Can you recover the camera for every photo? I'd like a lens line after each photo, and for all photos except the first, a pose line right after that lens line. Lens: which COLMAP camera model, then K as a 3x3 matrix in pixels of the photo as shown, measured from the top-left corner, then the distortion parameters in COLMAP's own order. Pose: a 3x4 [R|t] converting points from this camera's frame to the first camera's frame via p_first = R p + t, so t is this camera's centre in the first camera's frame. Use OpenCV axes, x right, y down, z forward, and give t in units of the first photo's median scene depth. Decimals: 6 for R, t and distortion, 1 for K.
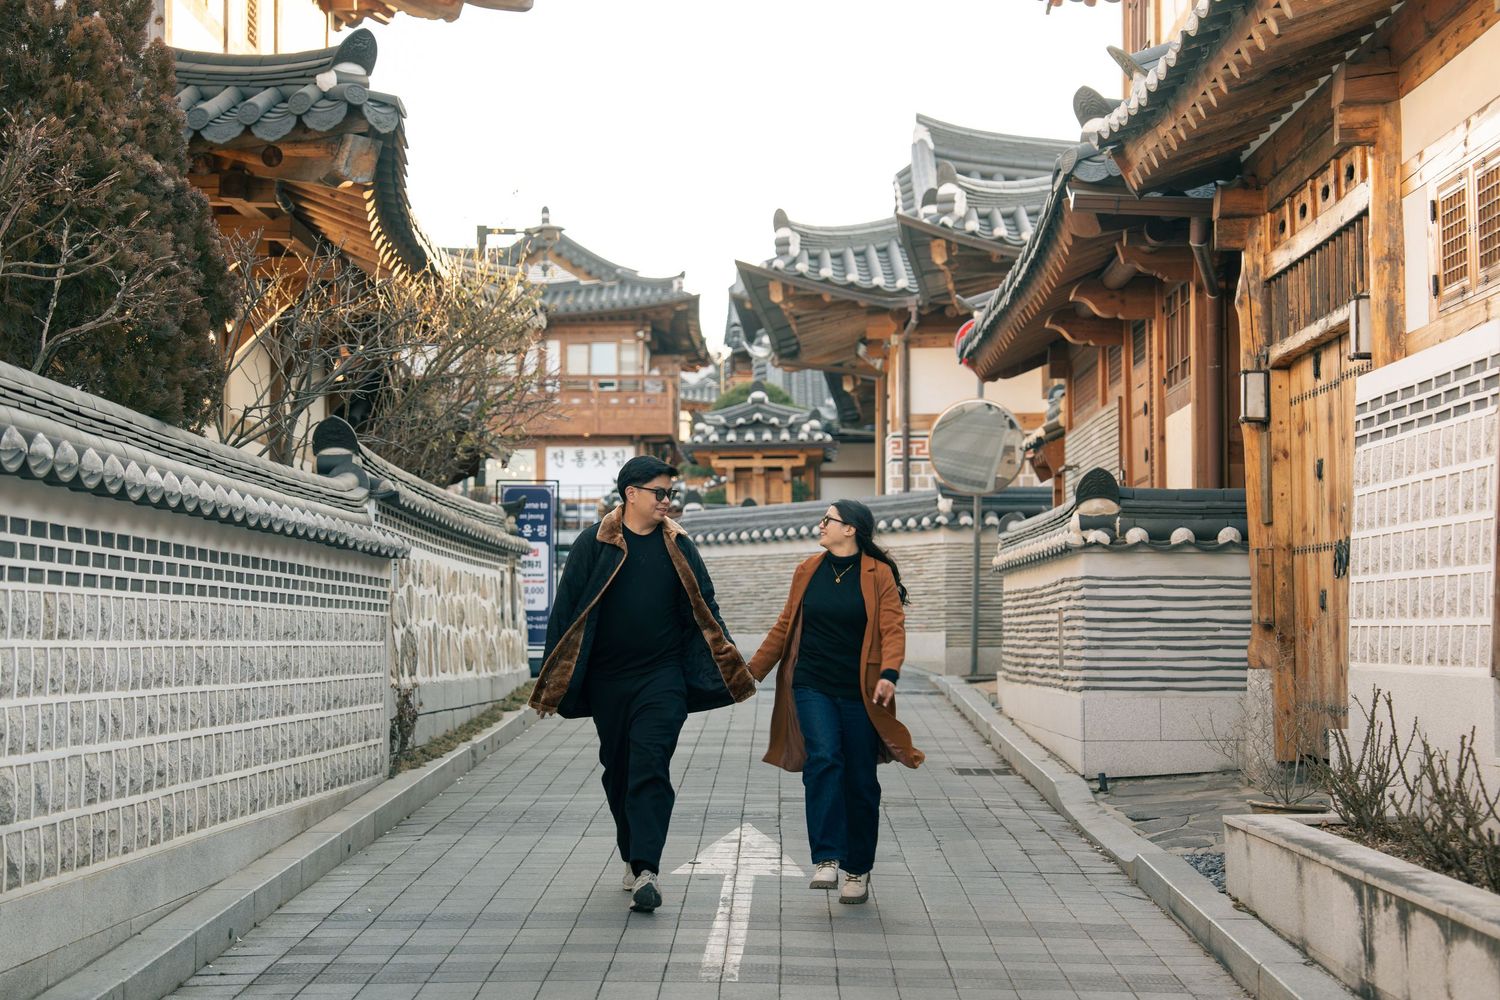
lens RADIAL K [[2623.7, 0, 756.7], [0, 2623.7, 498.8], [0, 0, 1]] dist [0.048041, 0.000000]
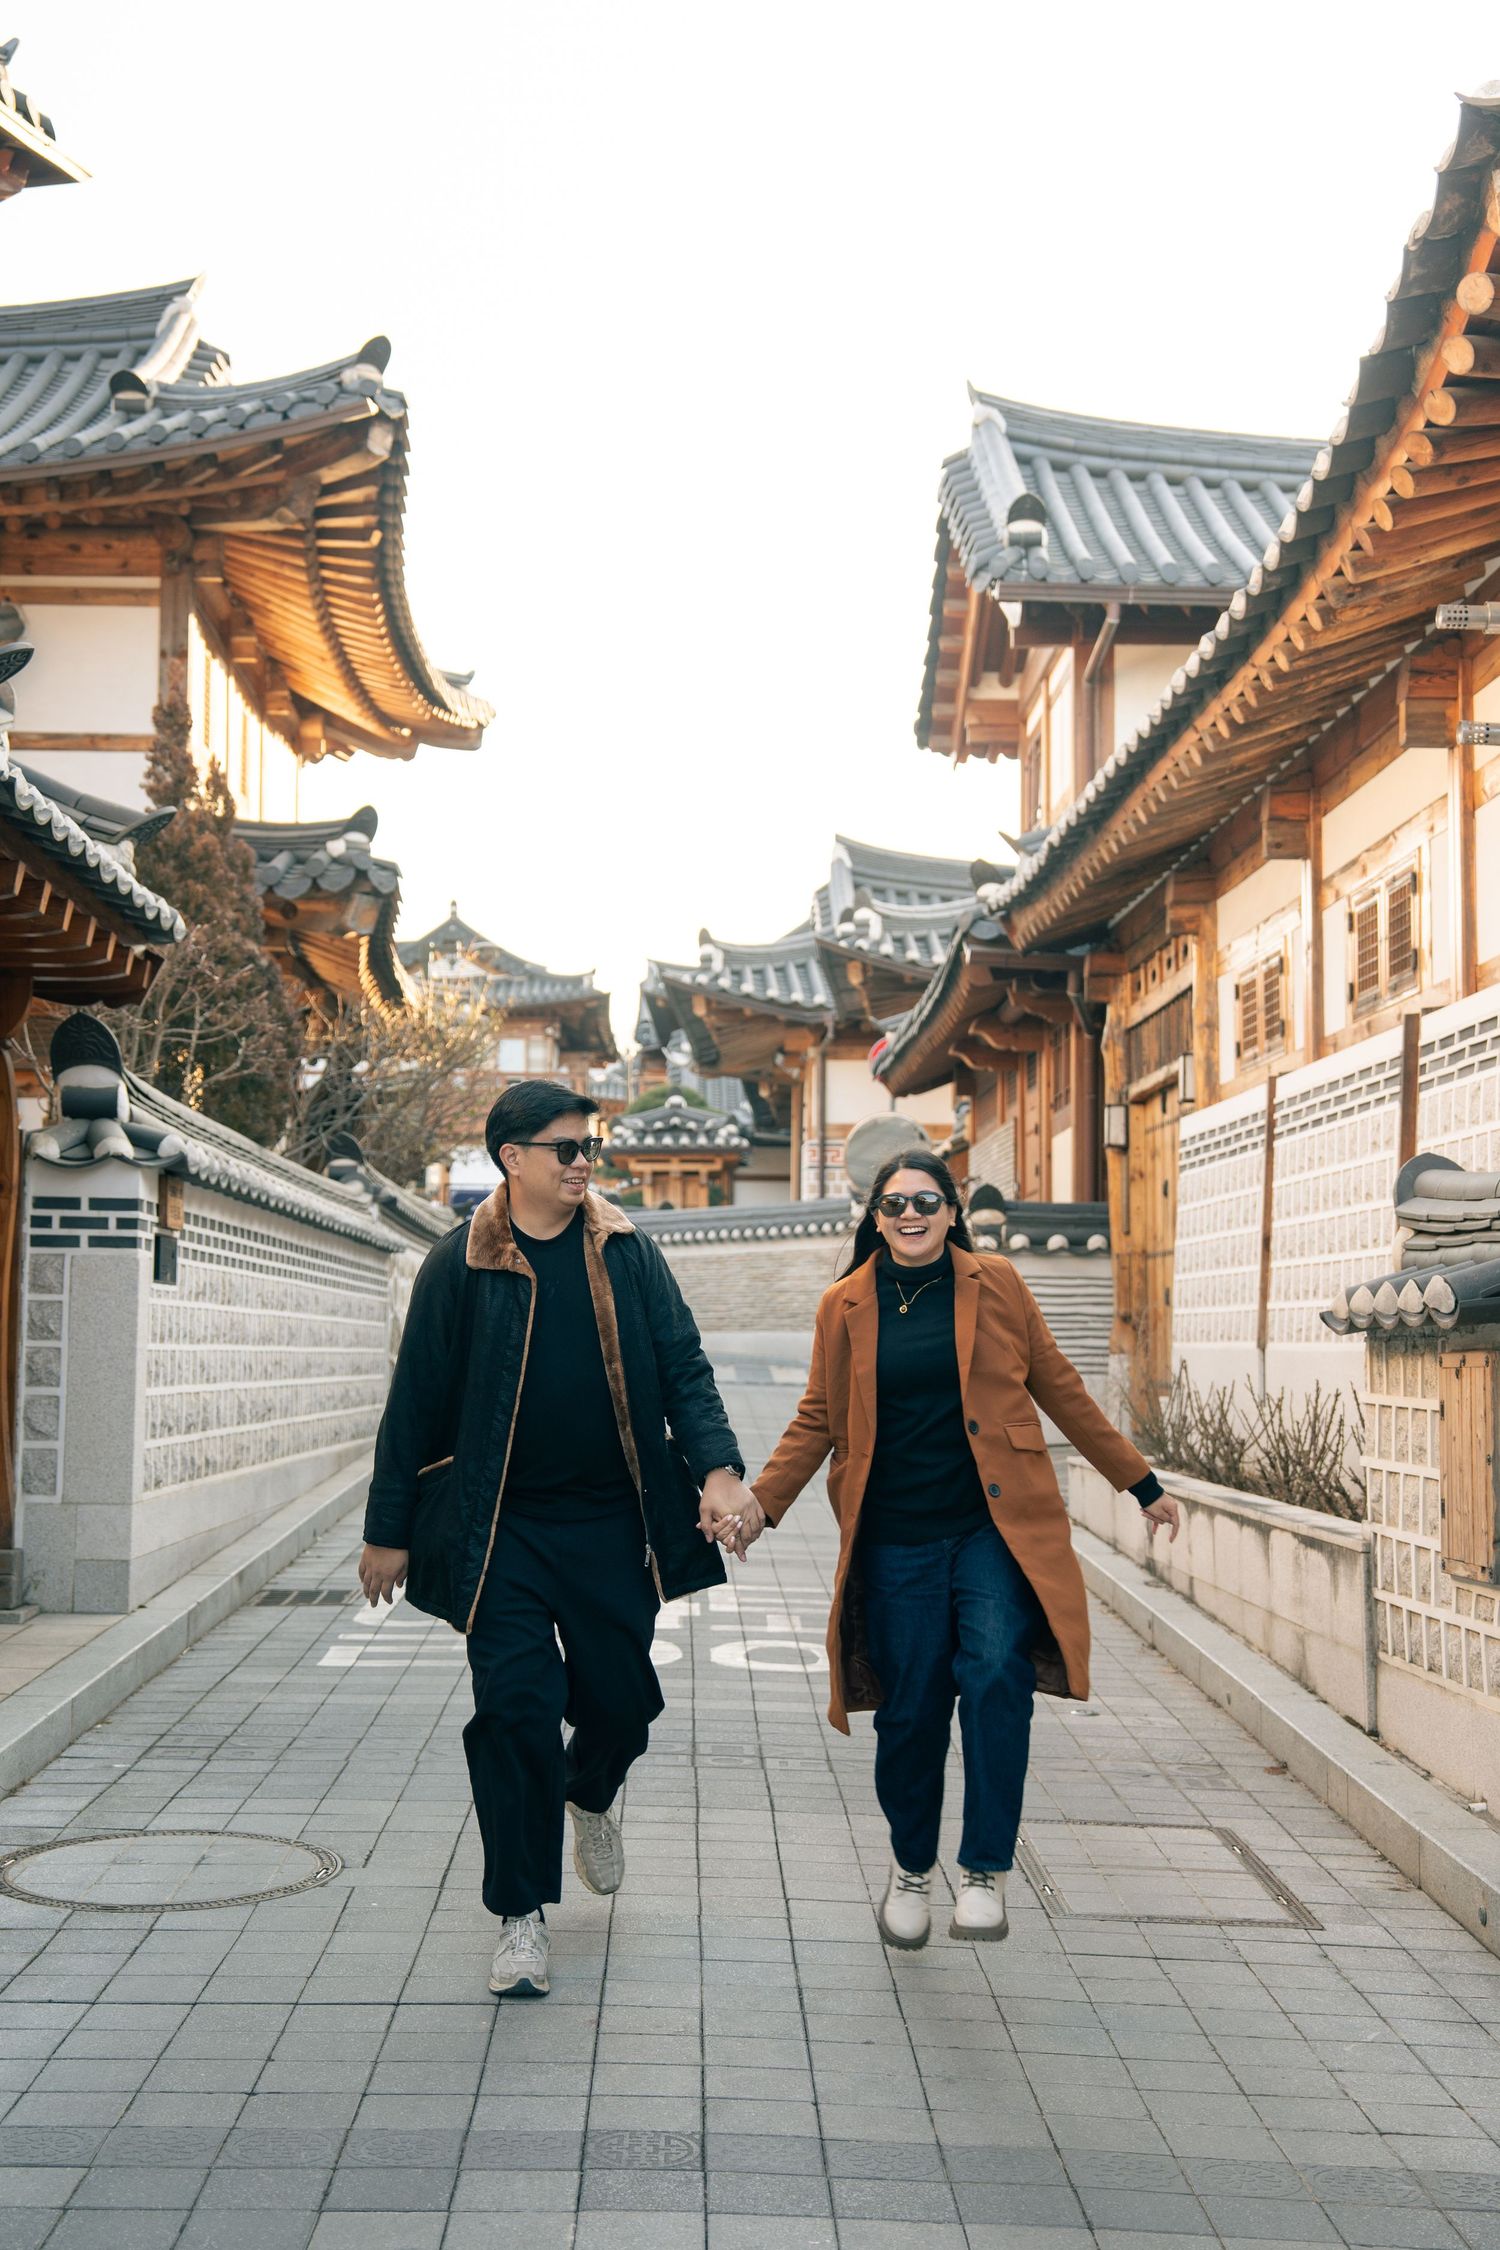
lens RADIAL K [[2778.6, 0, 688.1], [0, 2778.6, 1136.2], [0, 0, 1]] dist [0.007087, 0.000000]
pose [[0.999881, 0.011960, 0.009743, -0.016976], [-0.011735, 0.999669, -0.022898, -0.003088], [-0.010013, 0.022781, 0.999690, -0.250873]]
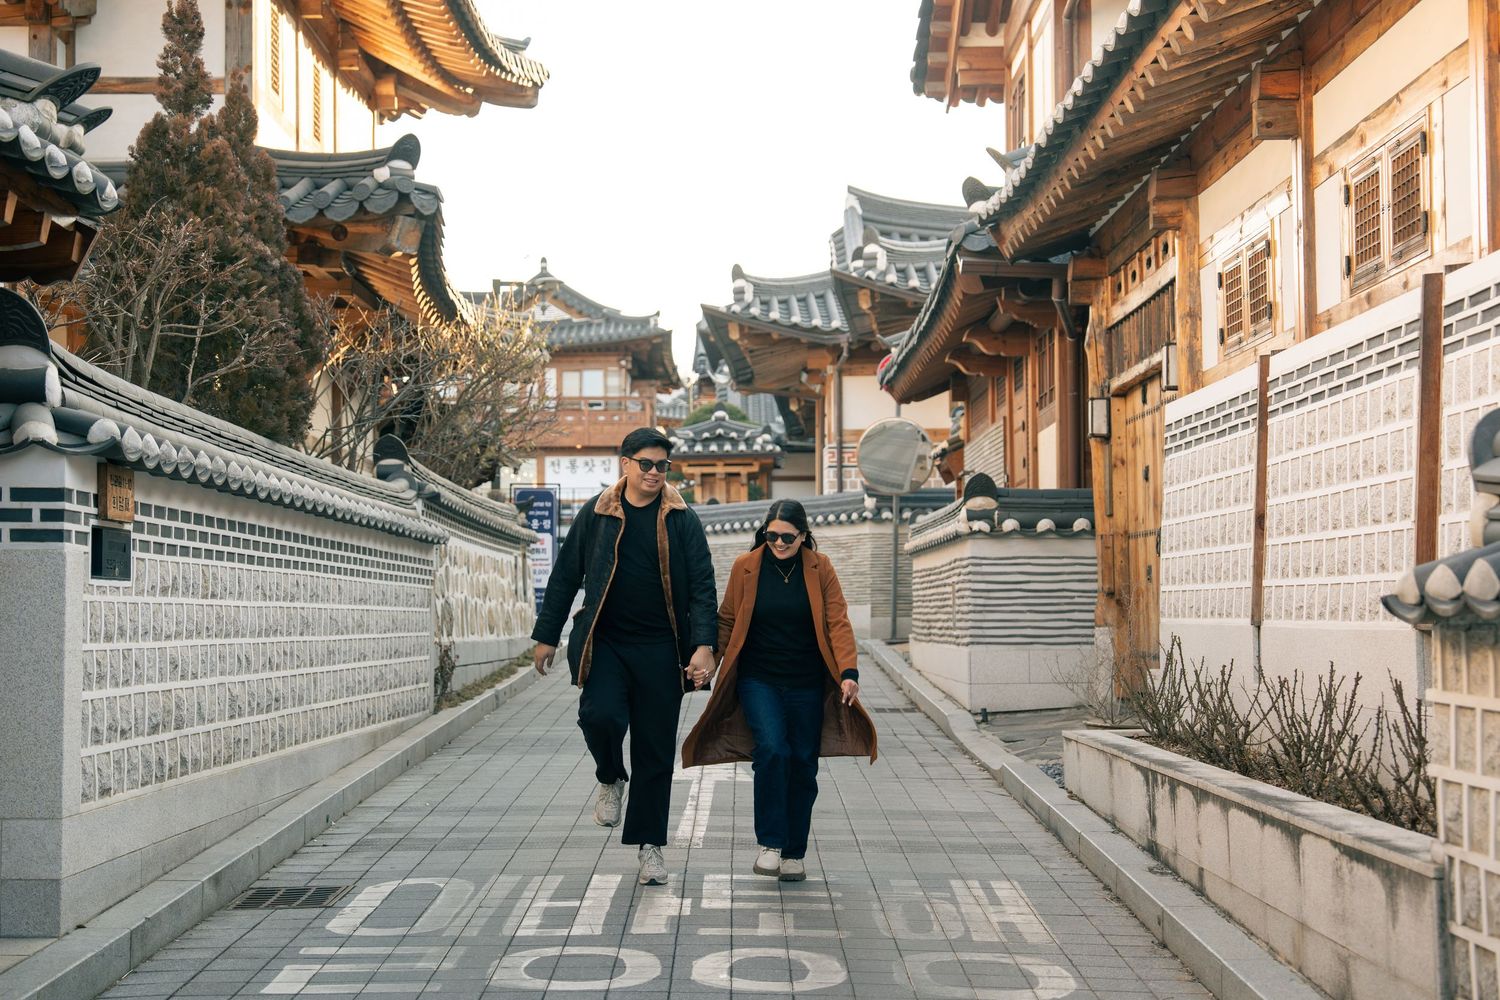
lens RADIAL K [[2197.6, 0, 743.7], [0, 2197.6, 508.6], [0, 0, 1]] dist [0.044084, 0.000000]
pose [[0.999939, -0.003122, 0.010571, 0.001760], [0.003076, 0.999986, 0.004296, 0.000839], [-0.010585, -0.004263, 0.999935, -0.083421]]
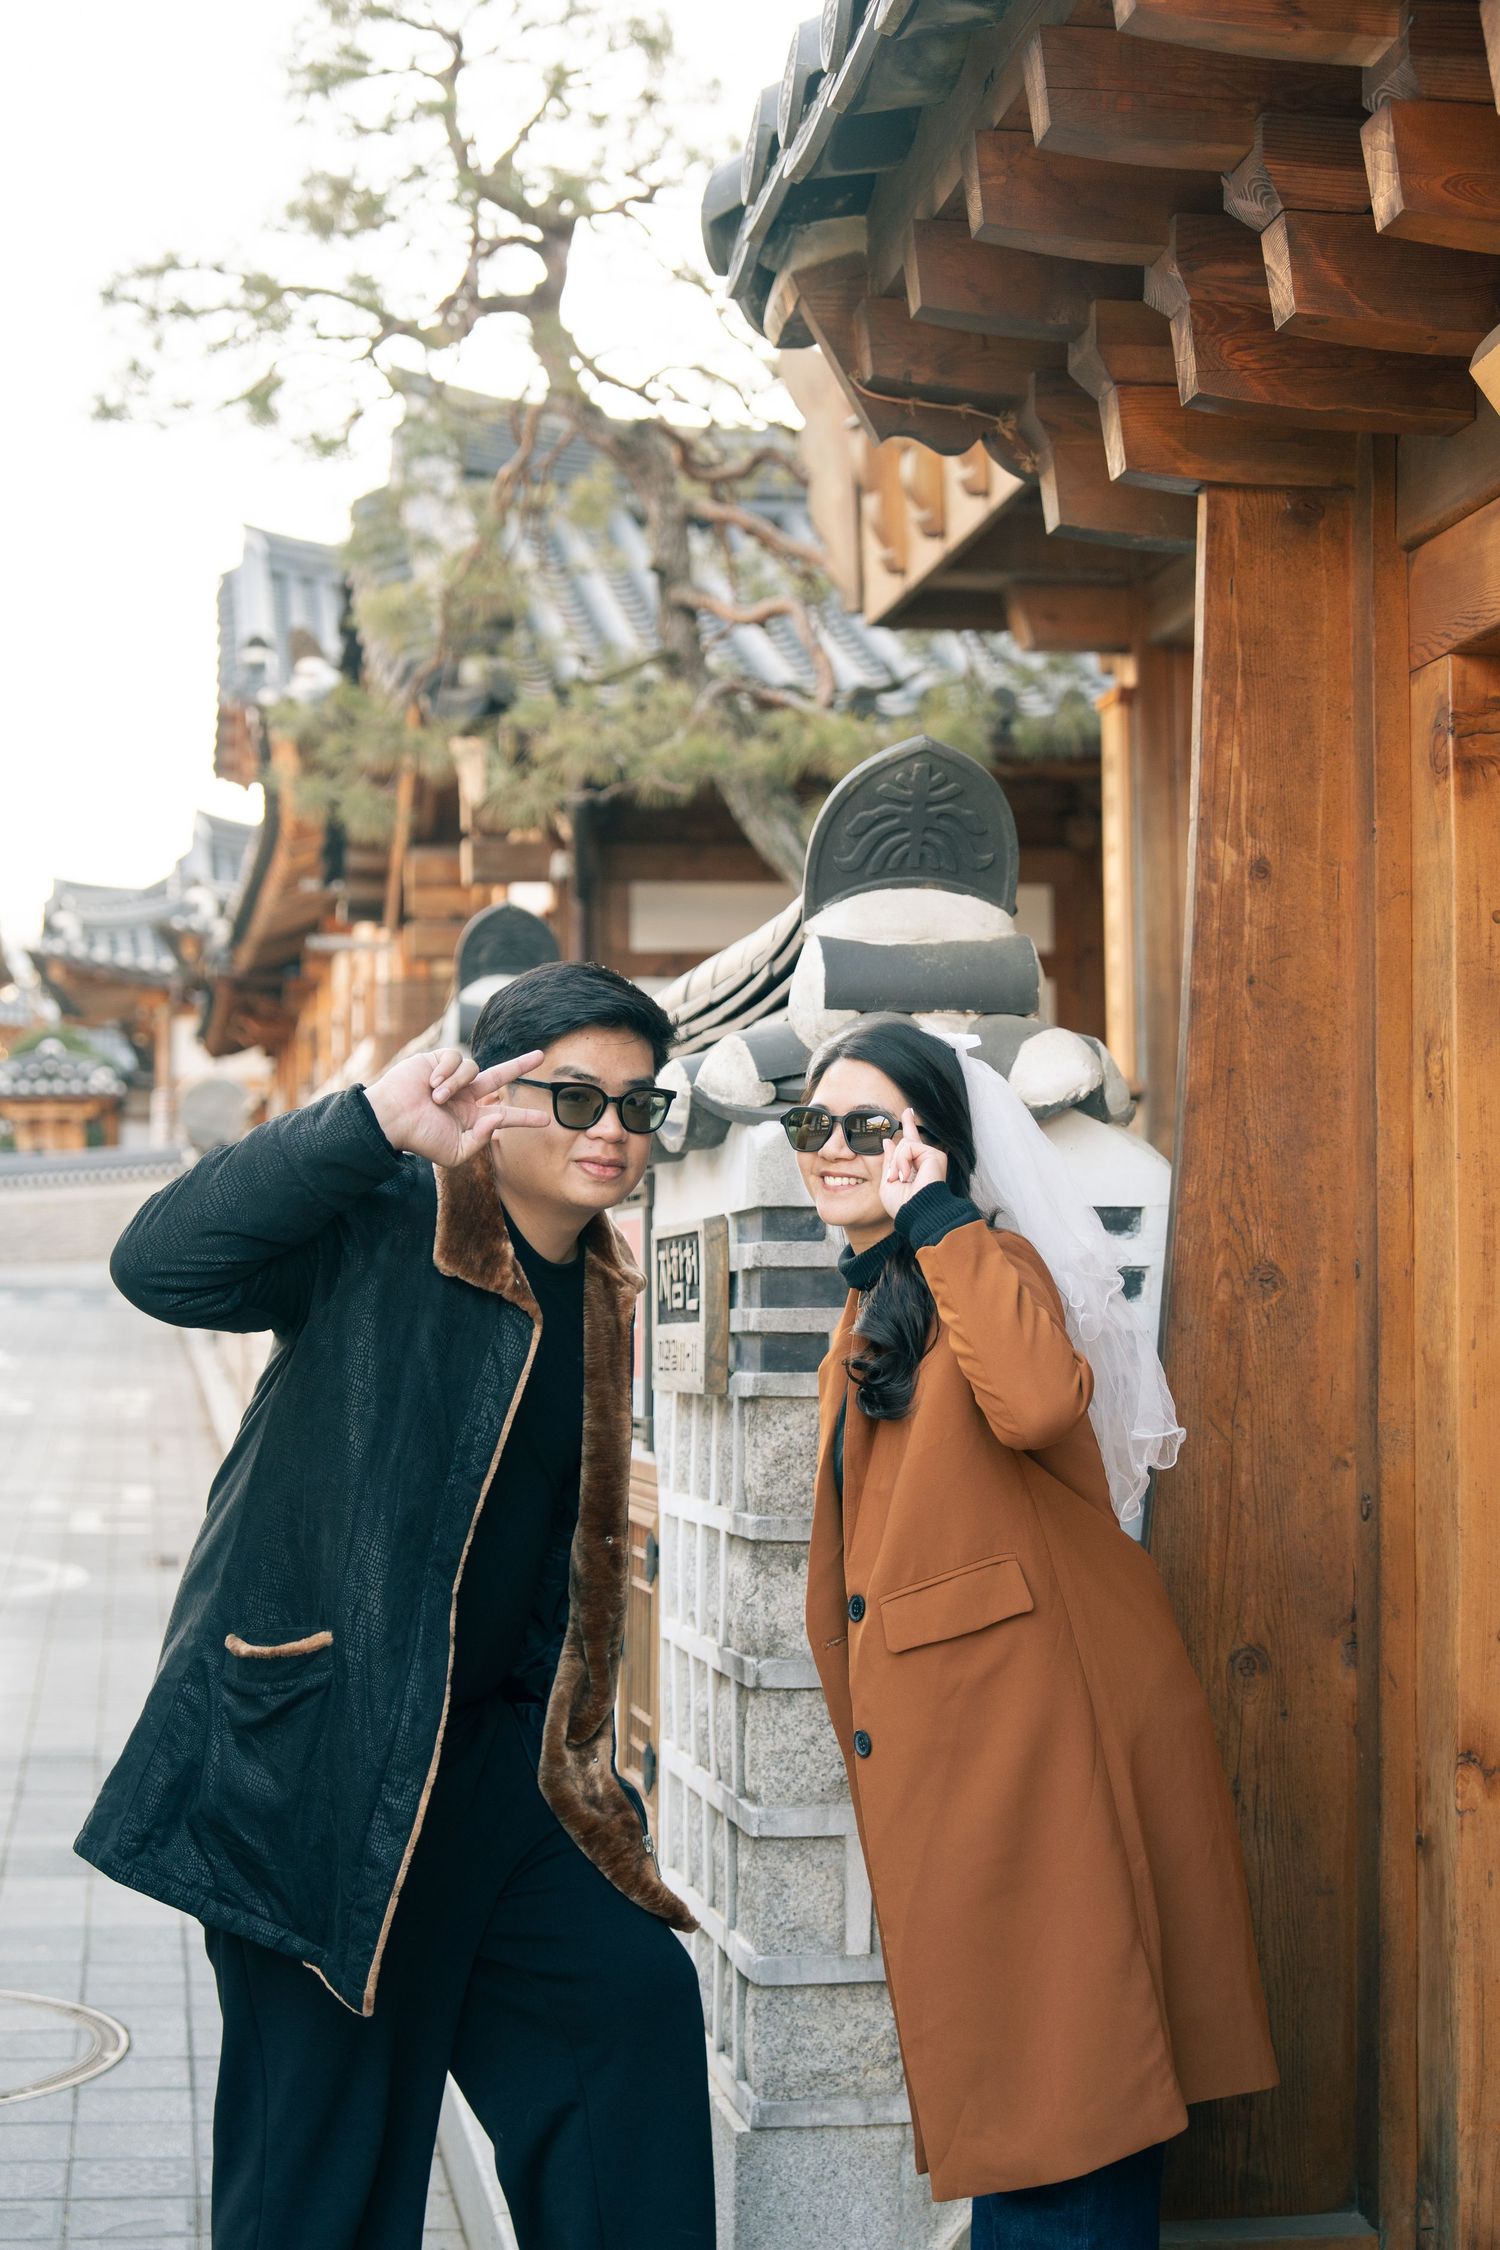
lens RADIAL K [[3157.2, 0, 749.1], [0, 3157.2, 1124.8], [0, 0, 1]] dist [-0.044526, 0.000000]
pose [[0.977933, 0.011769, 0.208585, 0.039583], [-0.010696, 0.999923, -0.006268, -0.011463], [-0.208642, 0.003898, 0.977984, -1.003057]]
